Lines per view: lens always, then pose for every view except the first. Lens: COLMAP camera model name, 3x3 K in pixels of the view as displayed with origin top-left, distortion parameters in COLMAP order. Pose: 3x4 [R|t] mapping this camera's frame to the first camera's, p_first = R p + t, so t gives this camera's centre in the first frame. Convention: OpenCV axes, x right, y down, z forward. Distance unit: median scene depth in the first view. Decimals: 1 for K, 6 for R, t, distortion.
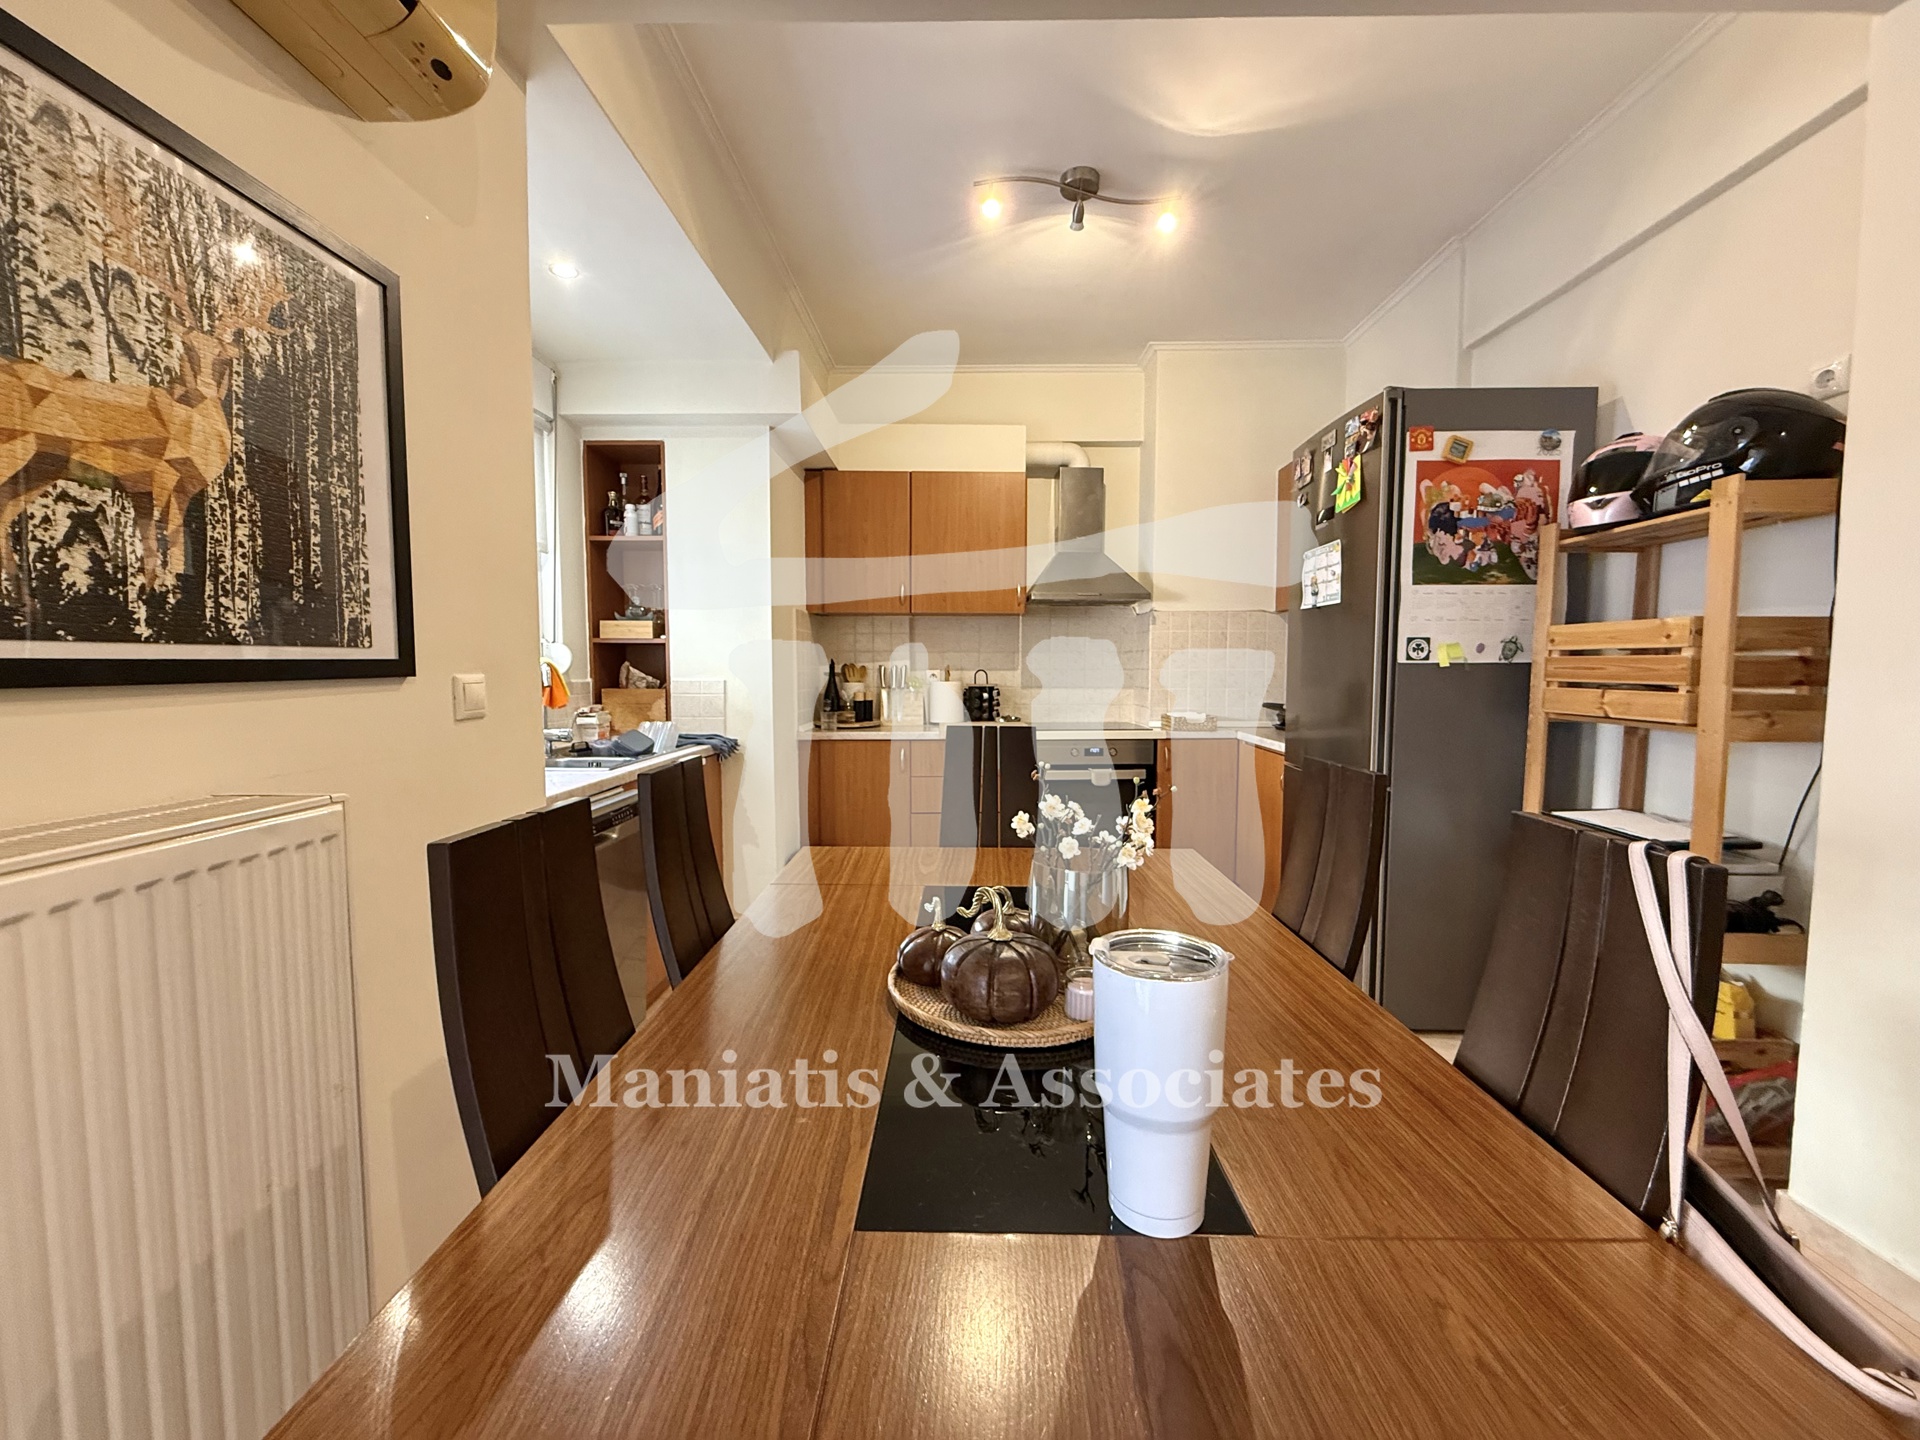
lens RADIAL K [[765.7, 0, 958.7], [0, 765.7, 719.8], [0, 0, 1]] dist [0.000538, -0.000459]
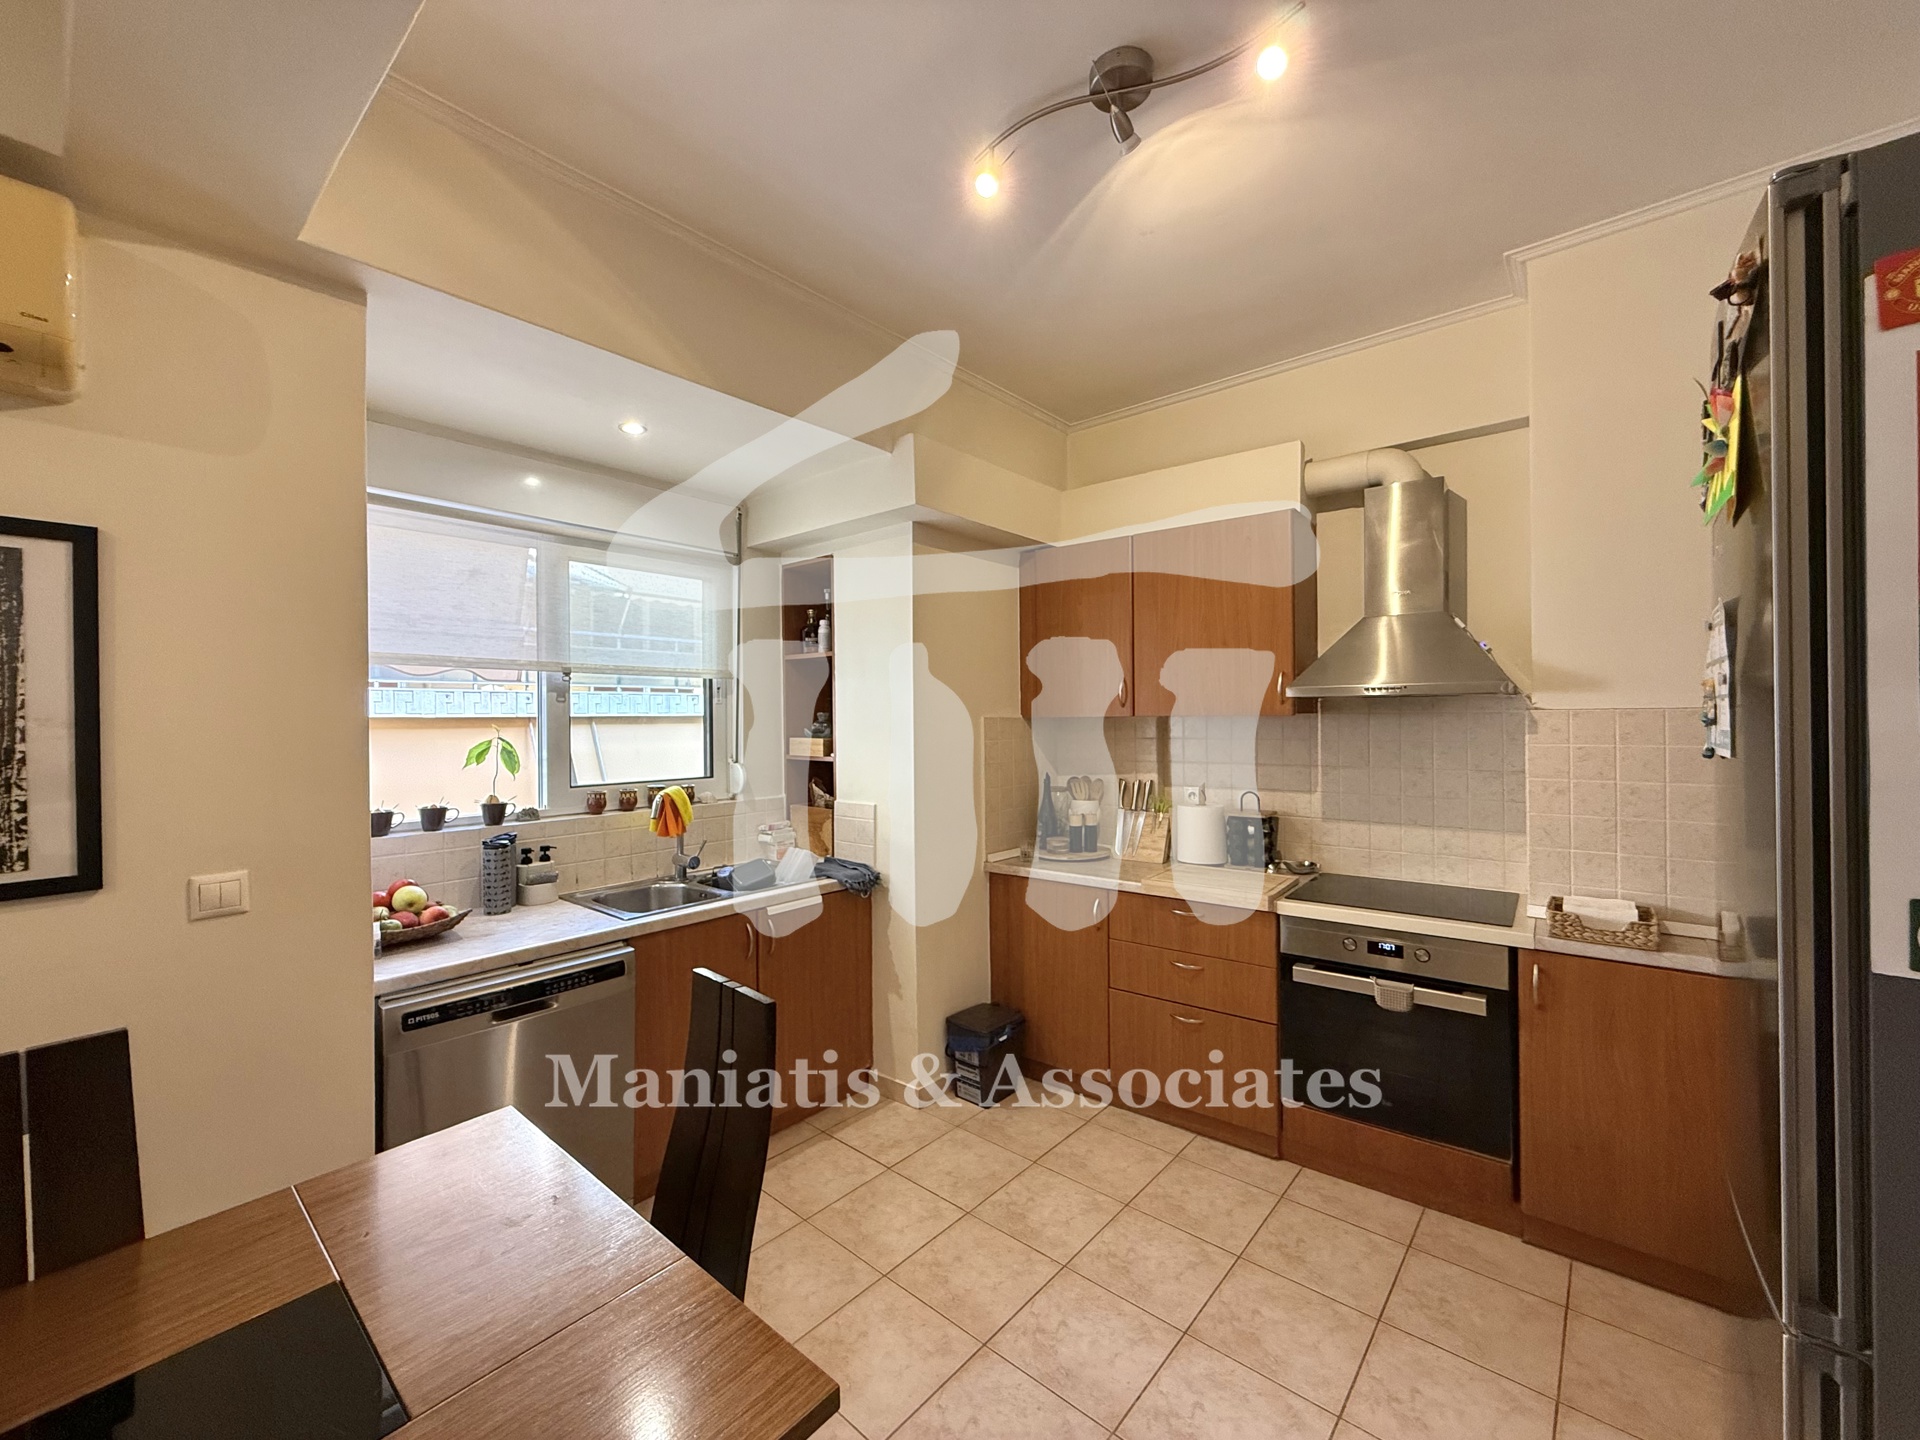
lens RADIAL K [[765.7, 0, 964.1], [0, 765.7, 719.9], [0, 0, 1]] dist [0.000538, -0.000459]
pose [[0.771240, -0.004308, -0.636530, 0.353358], [-0.035804, 0.998100, -0.050136, -0.110702], [0.635537, 0.061457, 0.769621, 0.364745]]
